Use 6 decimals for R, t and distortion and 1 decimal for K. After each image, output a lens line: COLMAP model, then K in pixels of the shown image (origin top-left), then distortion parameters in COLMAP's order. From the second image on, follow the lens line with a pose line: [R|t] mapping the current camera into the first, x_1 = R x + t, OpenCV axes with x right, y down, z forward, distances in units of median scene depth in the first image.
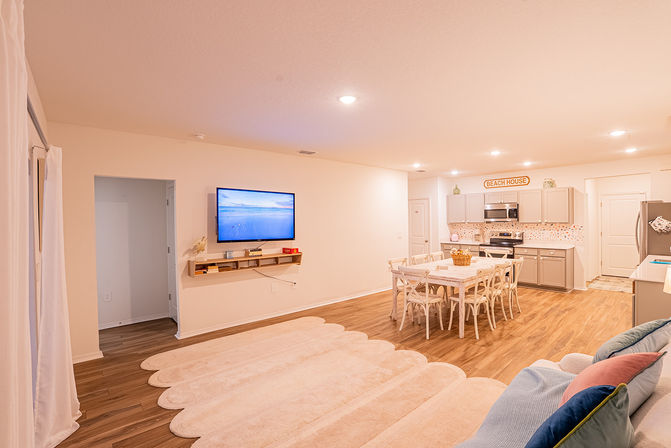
lens RADIAL K [[309.4, 0, 332.5], [0, 309.4, 220.3], [0, 0, 1]] dist [-0.036936, 0.000637]
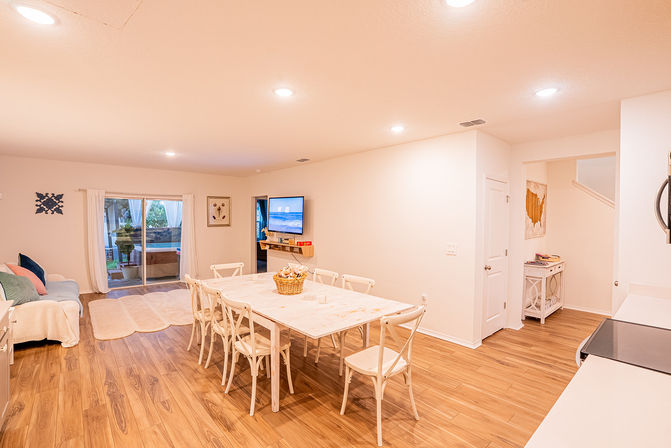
lens RADIAL K [[309.4, 0, 332.4], [0, 309.4, 224.8], [0, 0, 1]] dist [-0.036936, 0.000637]
pose [[0.010631, 0.026756, -0.999585, 1.375158], [-0.015686, 0.999523, 0.026588, -0.011797], [0.999820, 0.015397, 0.011046, 1.413445]]
